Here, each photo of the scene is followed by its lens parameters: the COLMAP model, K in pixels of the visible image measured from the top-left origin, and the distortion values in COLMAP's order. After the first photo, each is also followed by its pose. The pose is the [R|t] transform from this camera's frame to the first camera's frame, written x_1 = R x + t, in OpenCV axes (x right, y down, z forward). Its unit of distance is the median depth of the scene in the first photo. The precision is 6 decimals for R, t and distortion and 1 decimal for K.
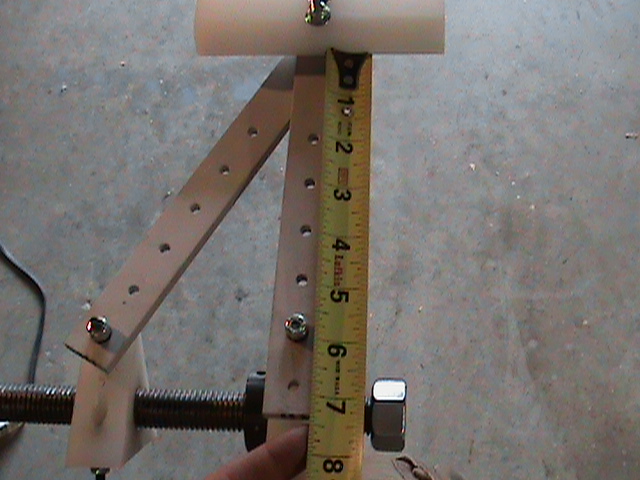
lens RADIAL K [[1119.9, 0, 320.0], [0, 1119.9, 240.0], [0, 0, 1]] dist [-0.189776, 0.240919]
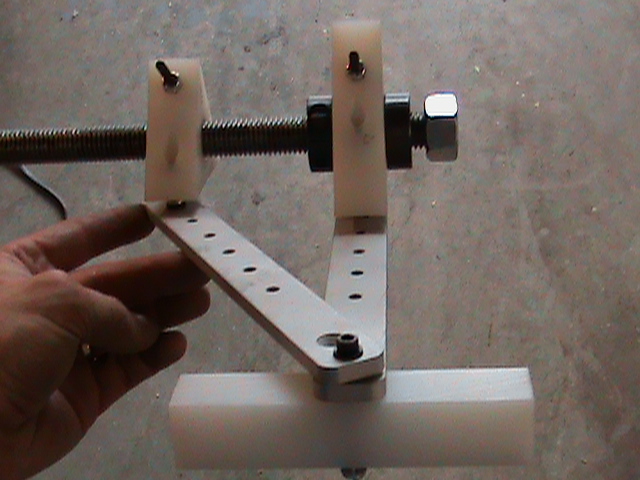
lens RADIAL K [[1119.9, 0, 320.0], [0, 1119.9, 240.0], [0, 0, 1]] dist [-0.189776, 0.240919]
pose [[0.999169, -0.039947, 0.008081, -0.023640], [0.039958, 0.999201, -0.001289, 0.090307], [-0.008023, 0.001611, 0.999967, -0.026209]]
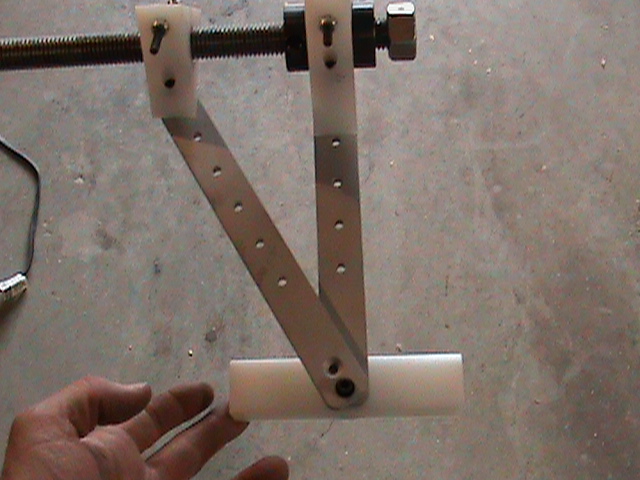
lens RADIAL K [[1119.9, 0, 320.0], [0, 1119.9, 240.0], [0, 0, 1]] dist [-0.189776, 0.240919]
pose [[0.997643, -0.049677, 0.047342, -0.033386], [0.049893, 0.998749, -0.003394, 0.132912], [-0.047114, 0.005748, 0.998873, -0.074068]]
